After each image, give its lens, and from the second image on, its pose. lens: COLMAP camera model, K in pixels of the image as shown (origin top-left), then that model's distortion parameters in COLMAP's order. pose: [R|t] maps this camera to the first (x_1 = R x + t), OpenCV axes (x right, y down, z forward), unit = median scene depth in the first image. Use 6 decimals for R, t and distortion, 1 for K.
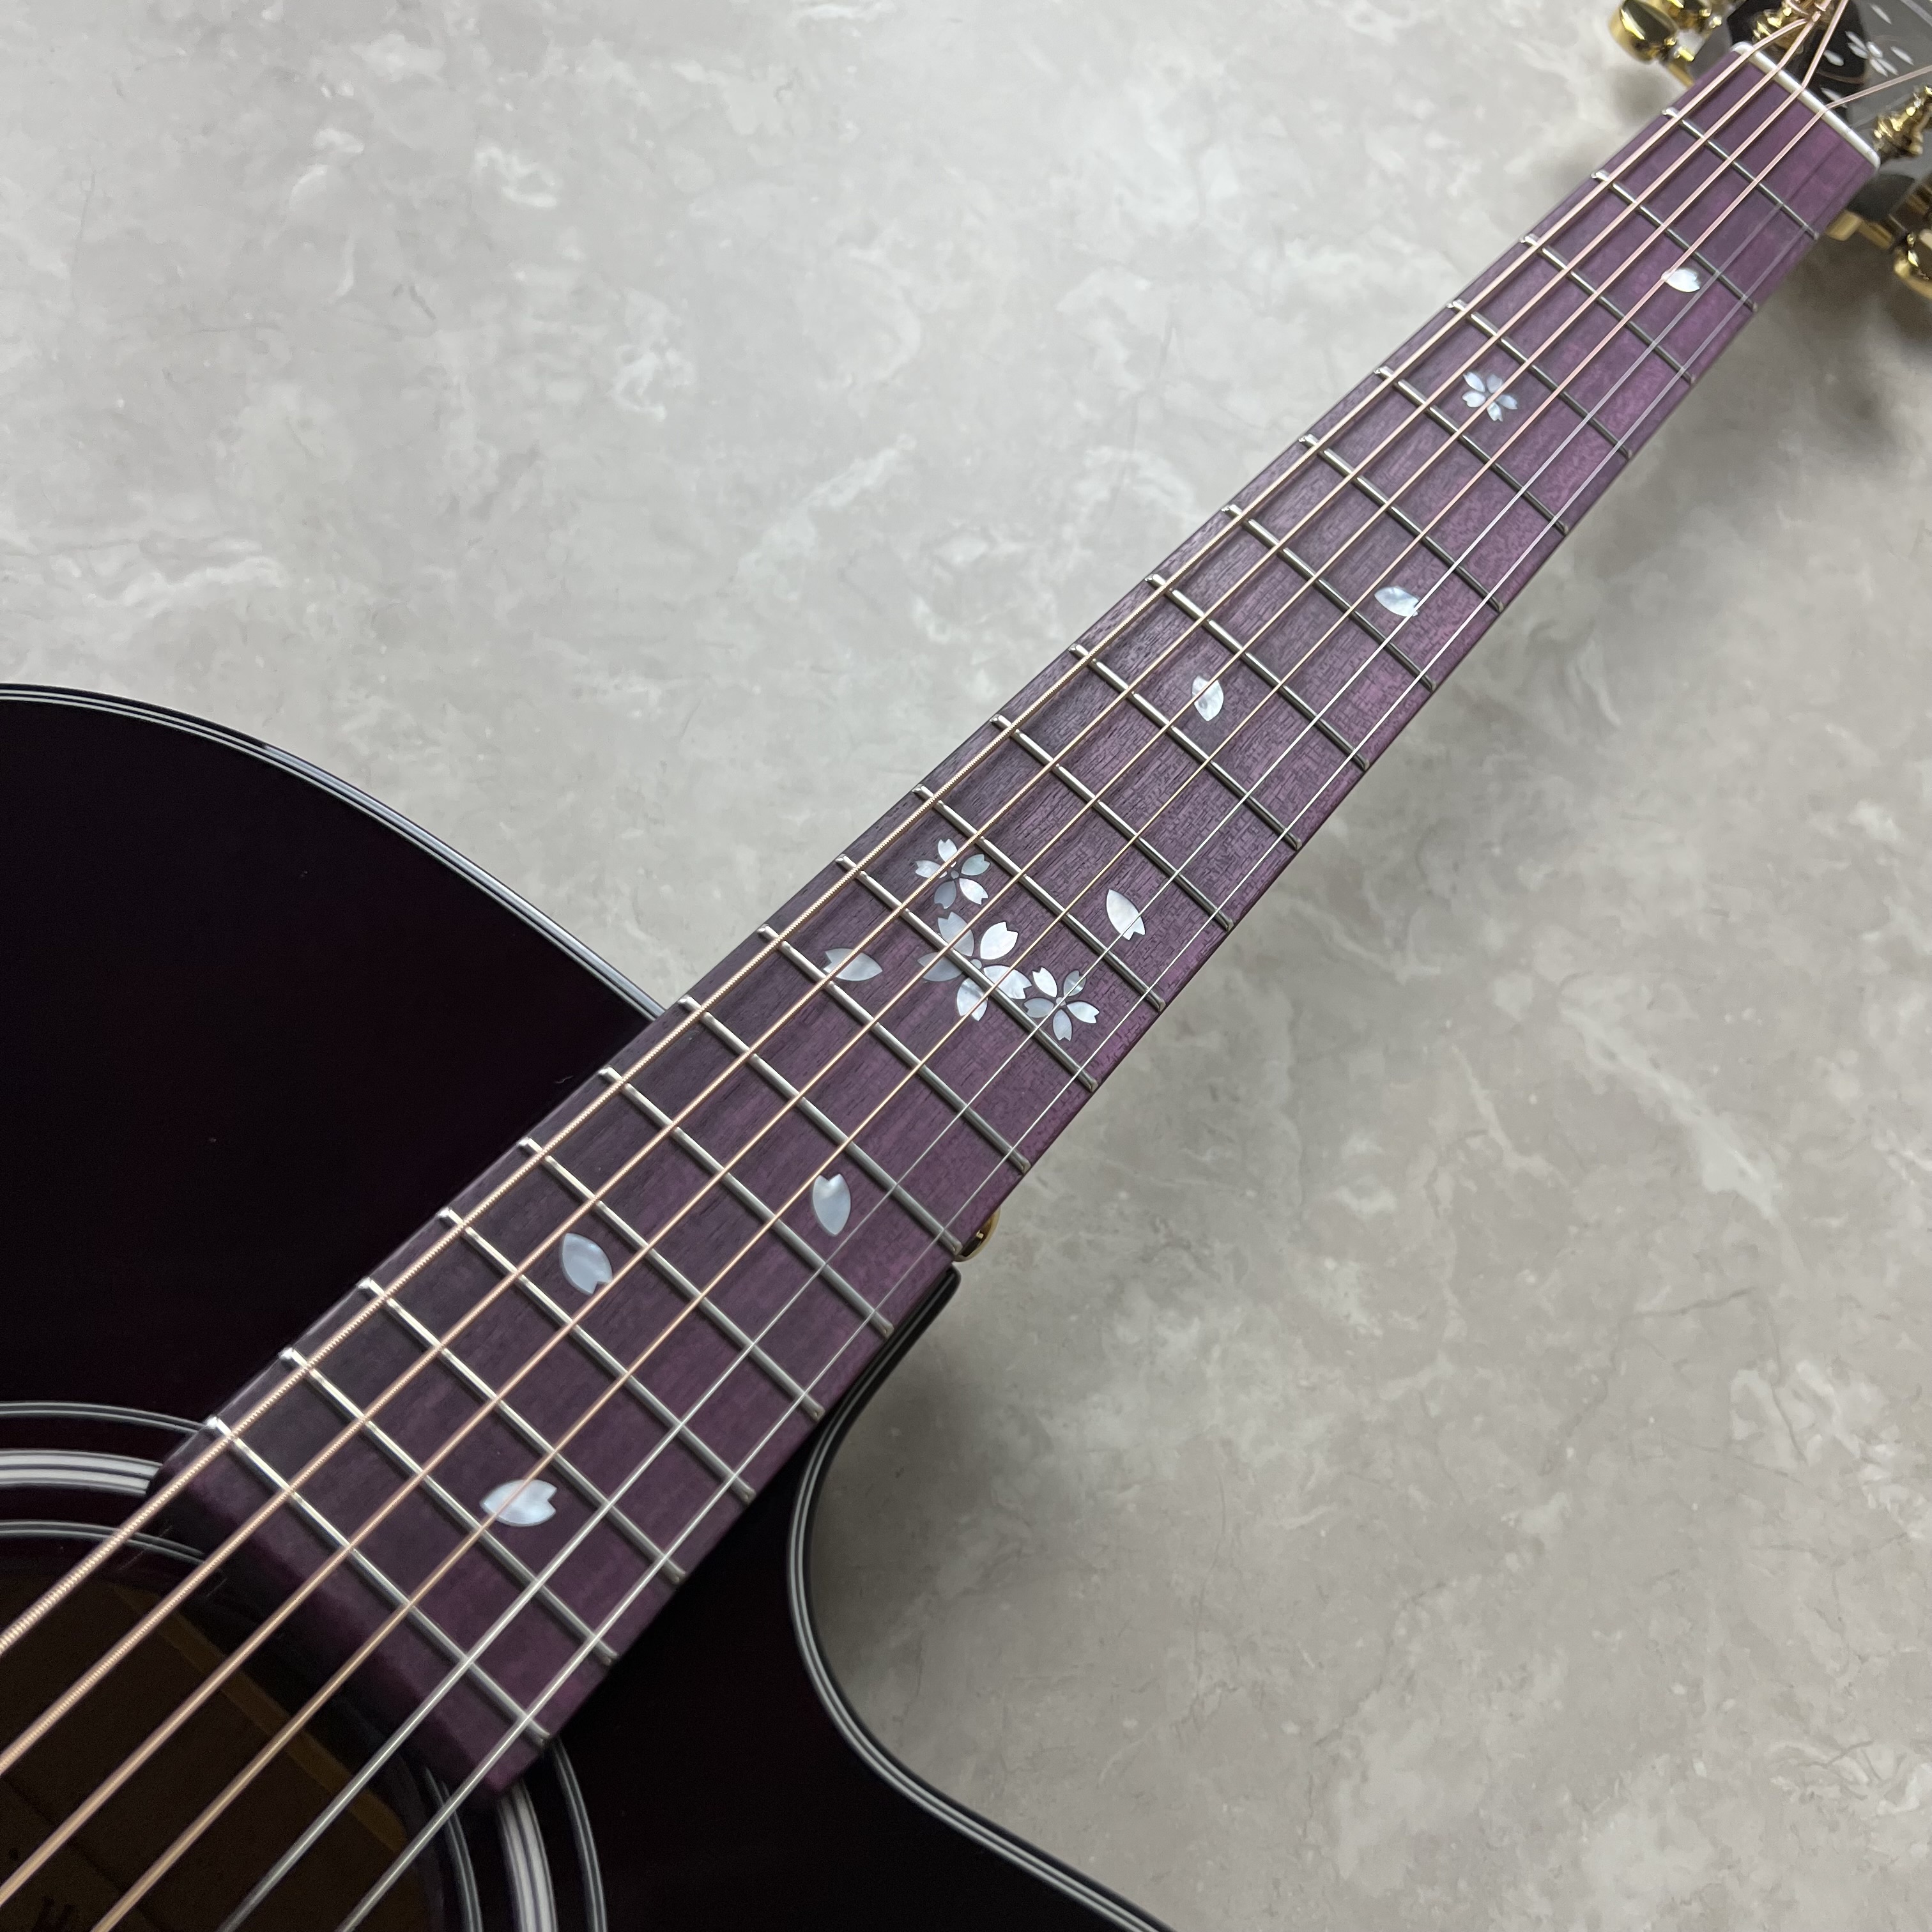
lens RADIAL K [[2113.3, 0, 1013.1], [0, 2113.3, 955.9], [0, 0, 1]] dist [0.007672, 0.000000]
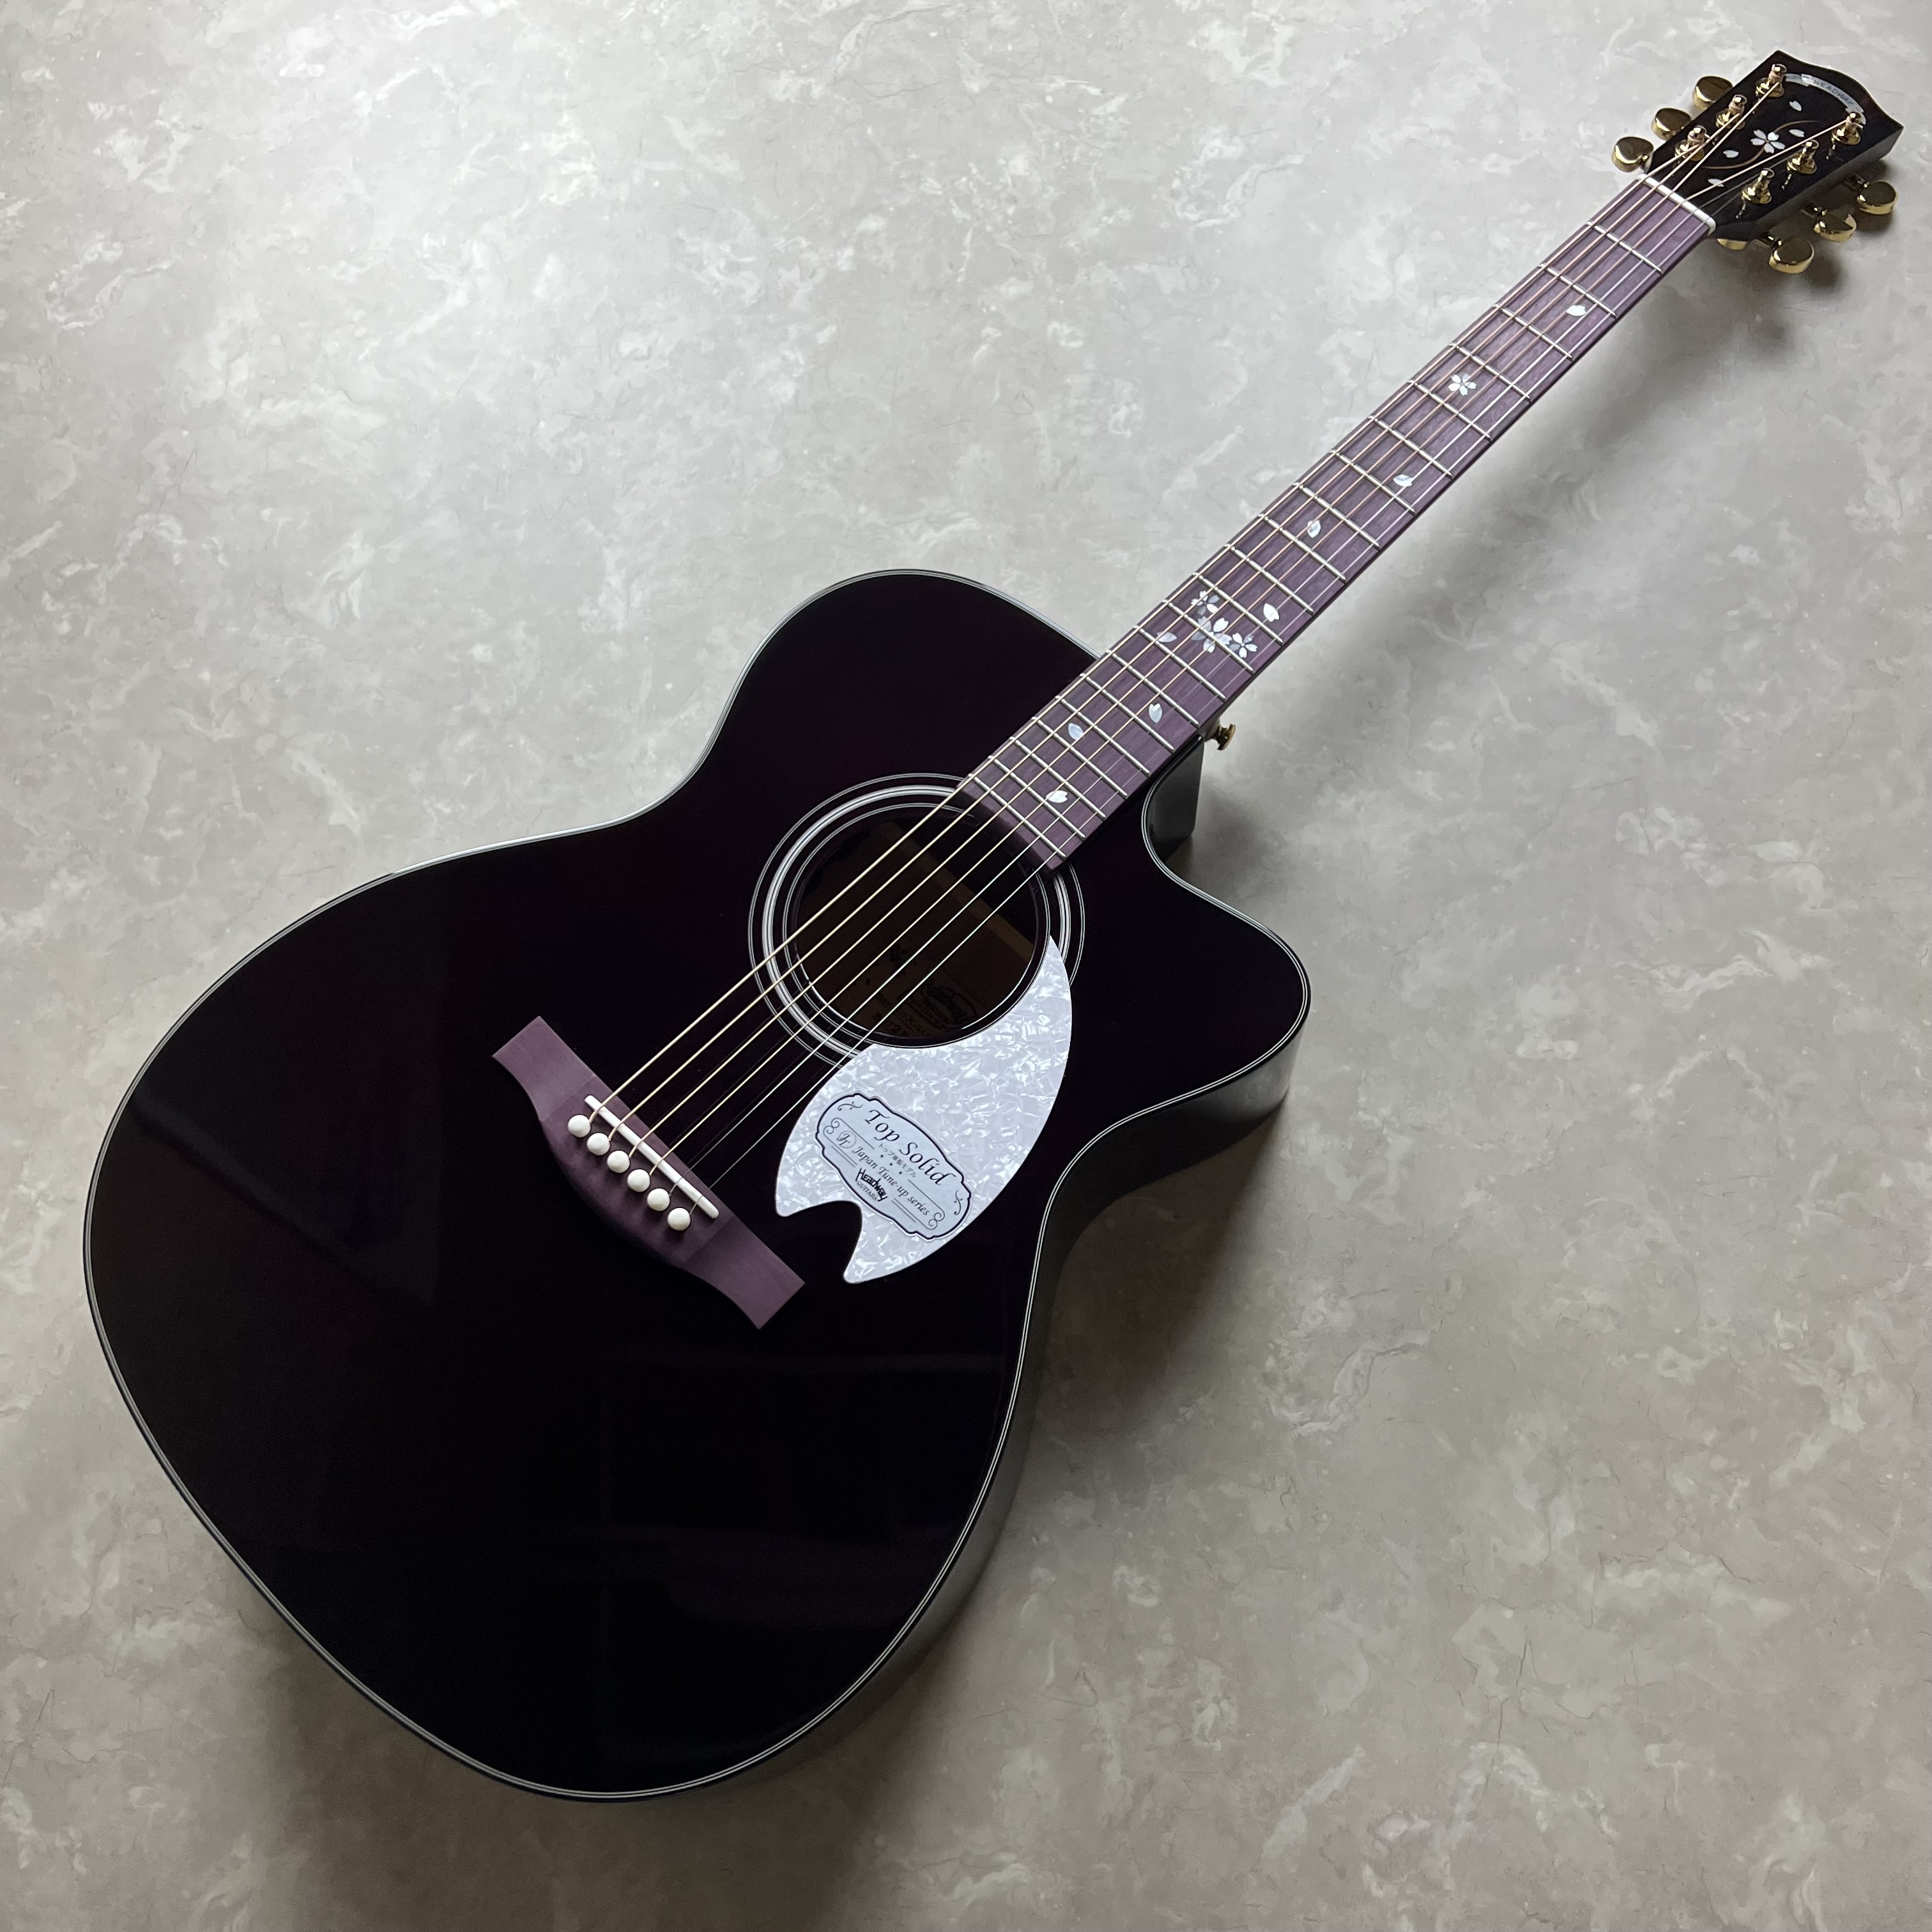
lens RADIAL K [[2113.3, 0, 916.7], [0, 2113.3, 1005.5], [0, 0, 1]] dist [0.007672, 0.000000]
pose [[0.927220, -0.032086, -0.373141, 0.468094], [0.055714, 0.997055, 0.052708, 0.234915], [0.370350, -0.069662, 0.926276, -1.286448]]
